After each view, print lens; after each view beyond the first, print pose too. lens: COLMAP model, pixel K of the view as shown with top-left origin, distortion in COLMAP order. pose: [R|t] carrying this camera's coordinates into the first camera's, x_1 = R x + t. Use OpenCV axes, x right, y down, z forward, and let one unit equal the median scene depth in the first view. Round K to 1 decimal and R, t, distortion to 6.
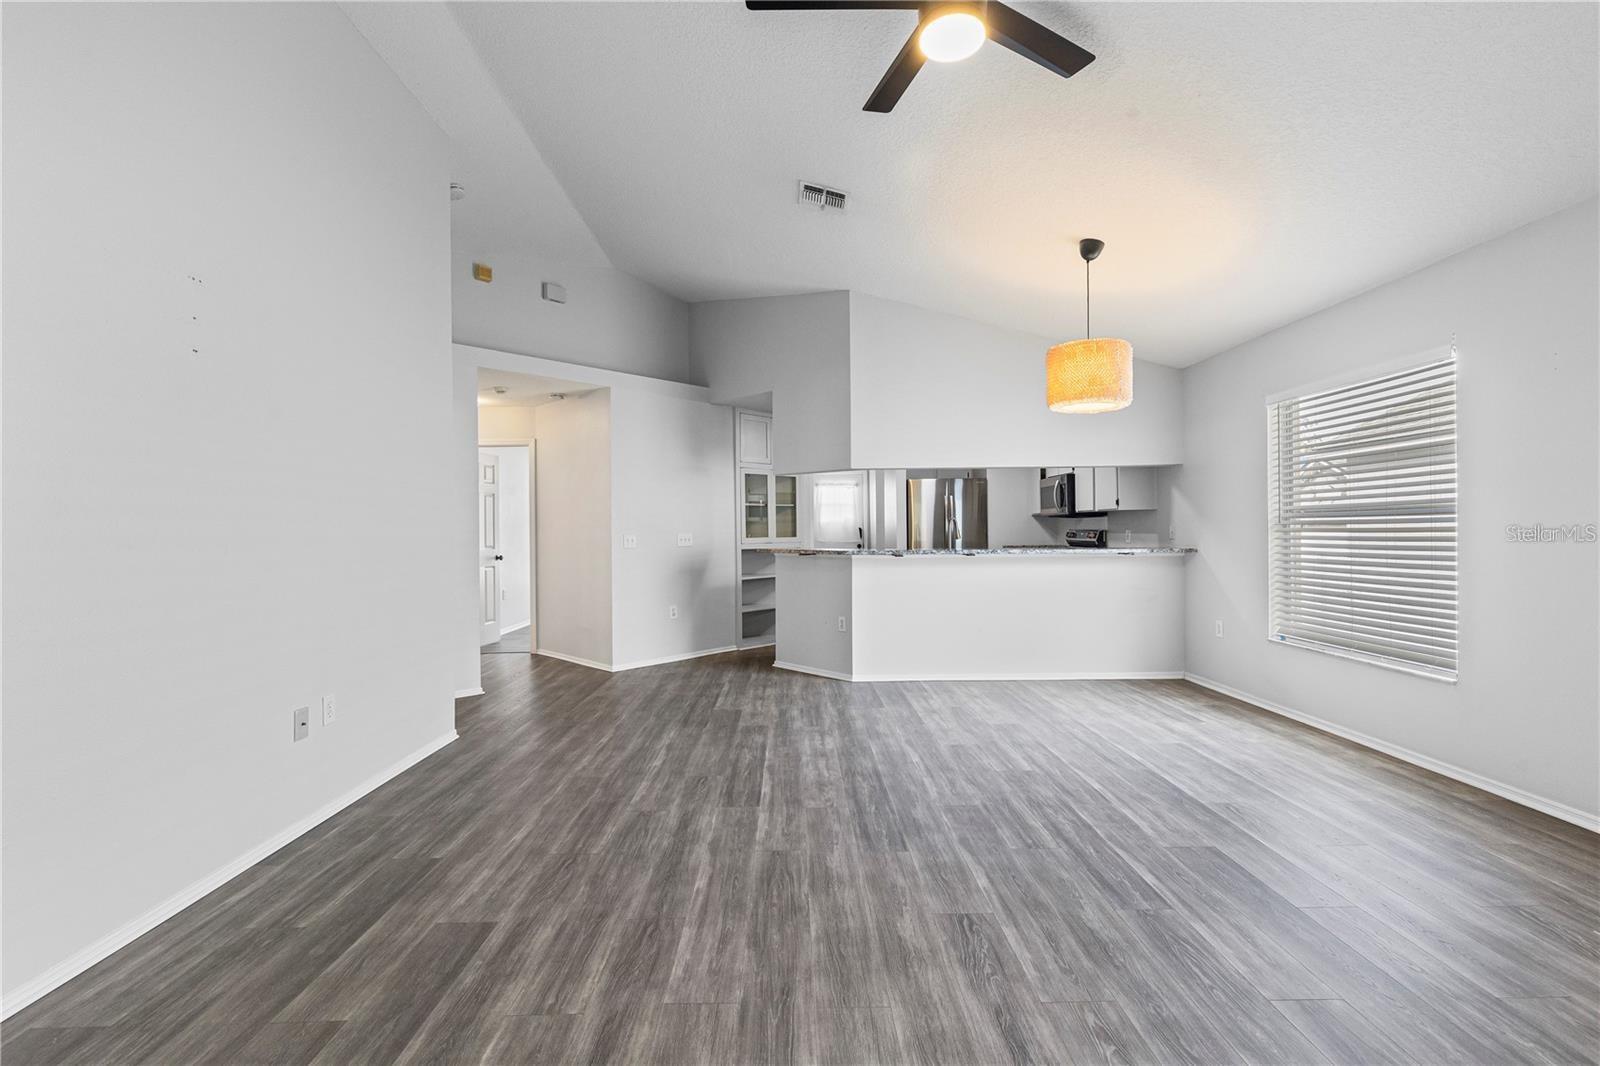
lens RADIAL K [[729.0, 0, 798.9], [0, 729.0, 533.4], [0, 0, 1]] dist [0.002576, -0.000014]
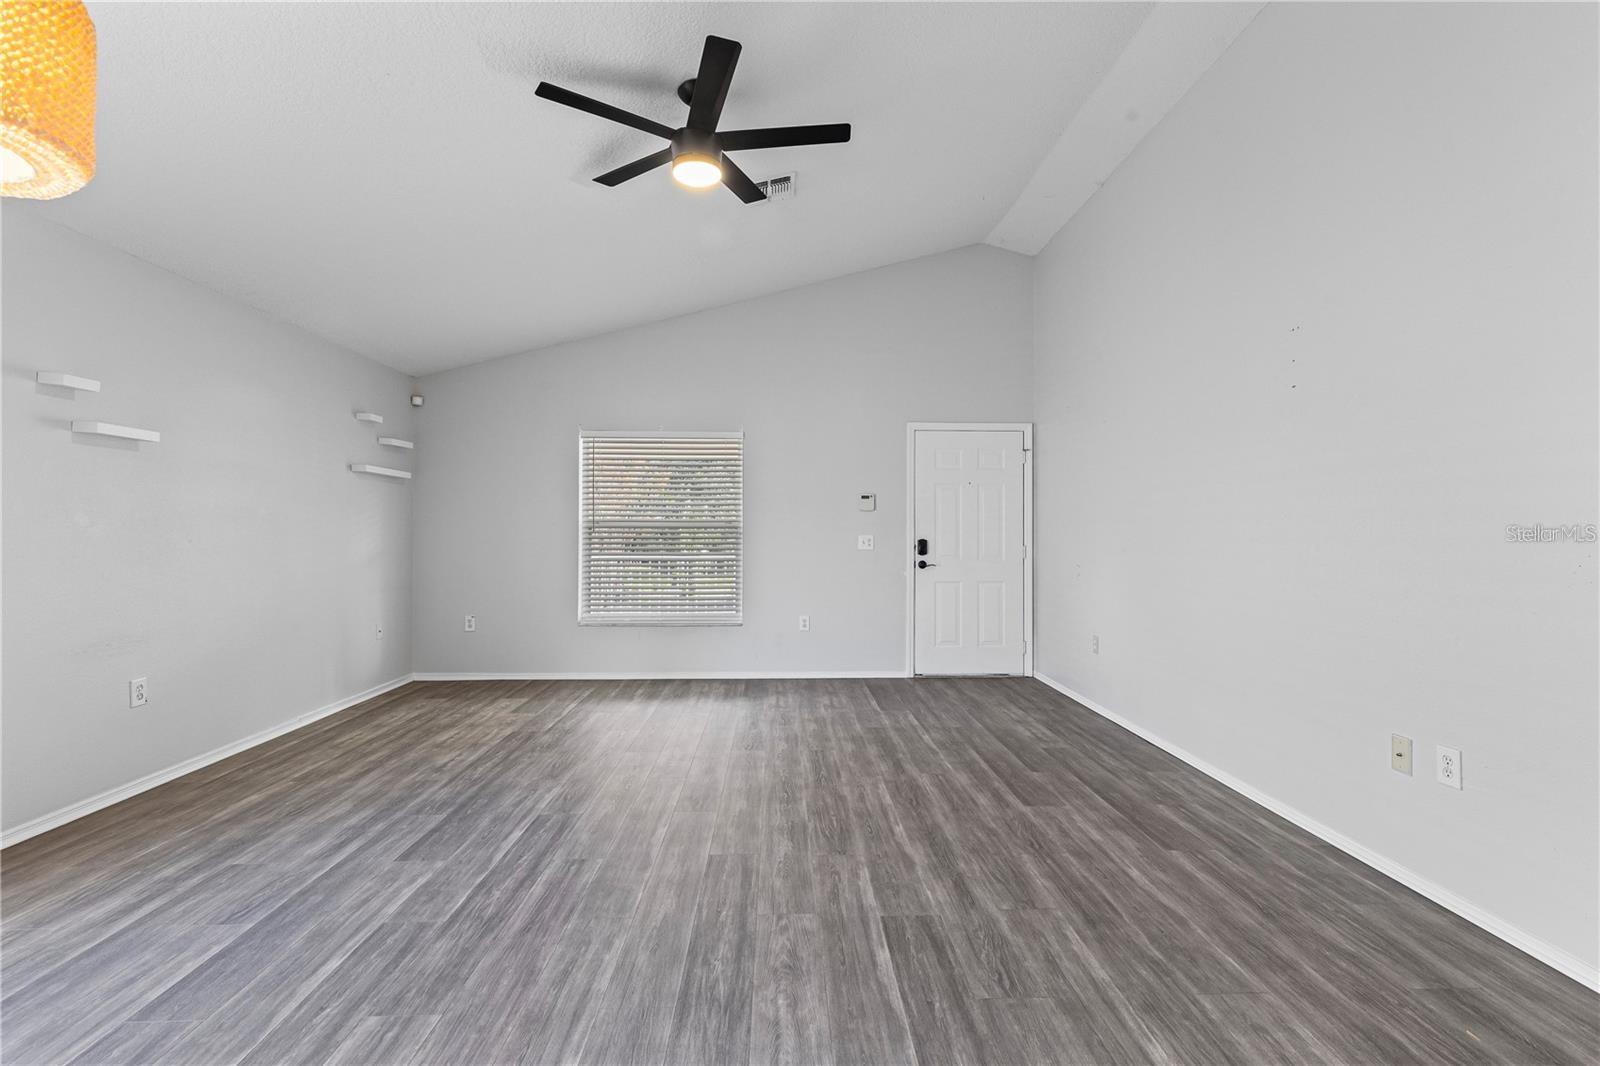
lens RADIAL K [[729.0, 0, 801.0], [0, 729.0, 531.3], [0, 0, 1]] dist [0.002576, -0.000014]
pose [[-0.999756, 0.008585, -0.020367, 0.038991], [0.008578, 0.999963, 0.000434, -0.007440], [0.020370, 0.000259, -0.999792, 1.893469]]
